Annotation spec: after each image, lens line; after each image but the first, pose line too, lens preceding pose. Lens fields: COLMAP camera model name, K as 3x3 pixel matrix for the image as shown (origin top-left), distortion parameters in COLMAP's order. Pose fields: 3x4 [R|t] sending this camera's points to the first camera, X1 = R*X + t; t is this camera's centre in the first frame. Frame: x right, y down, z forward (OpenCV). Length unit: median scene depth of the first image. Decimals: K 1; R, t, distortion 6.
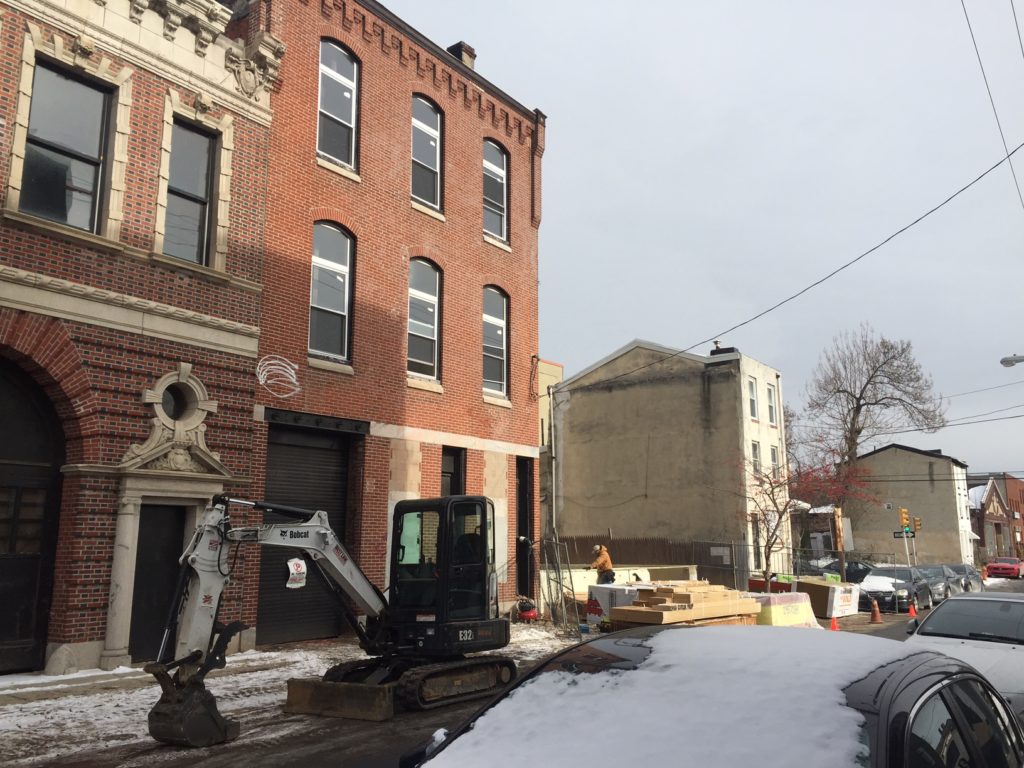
lens RADIAL K [[868.2, 0, 509.2], [0, 868.2, 382.0], [0, 0, 1]] dist [0.073562, -0.089930]
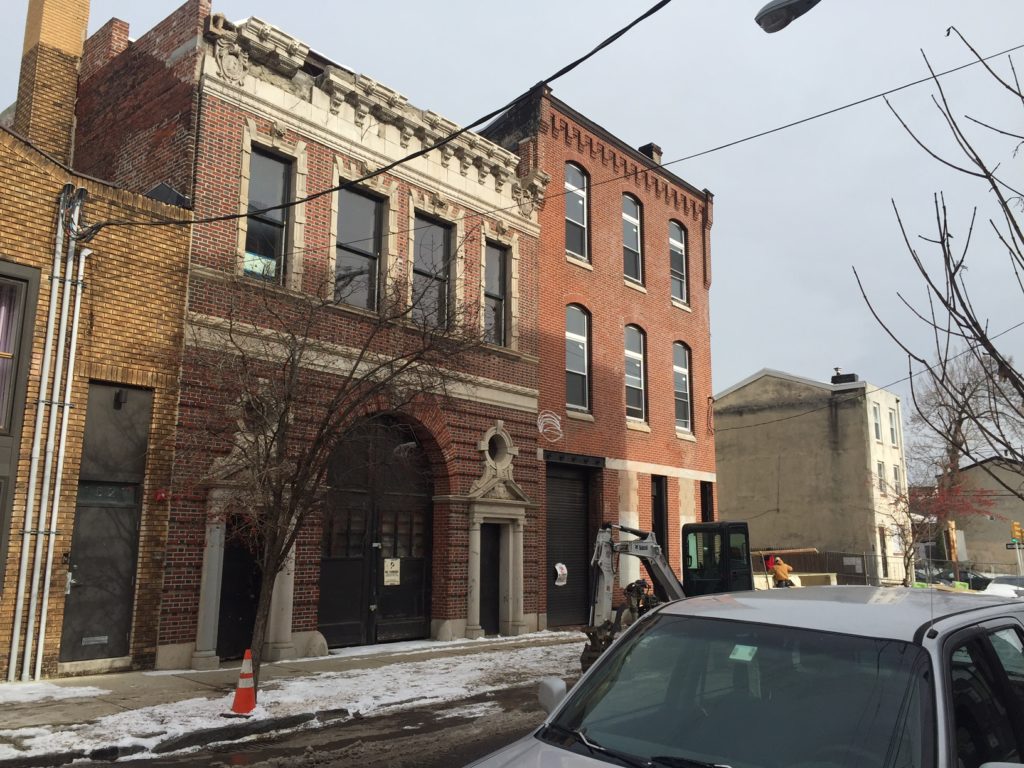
lens RADIAL K [[868.2, 0, 511.2], [0, 868.2, 385.1], [0, 0, 1]] dist [0.073562, -0.089930]
pose [[0.996890, -0.008260, -0.078375, -0.194079], [0.007974, 0.999960, -0.003955, -0.056725], [0.078405, 0.003318, 0.996916, -0.289887]]
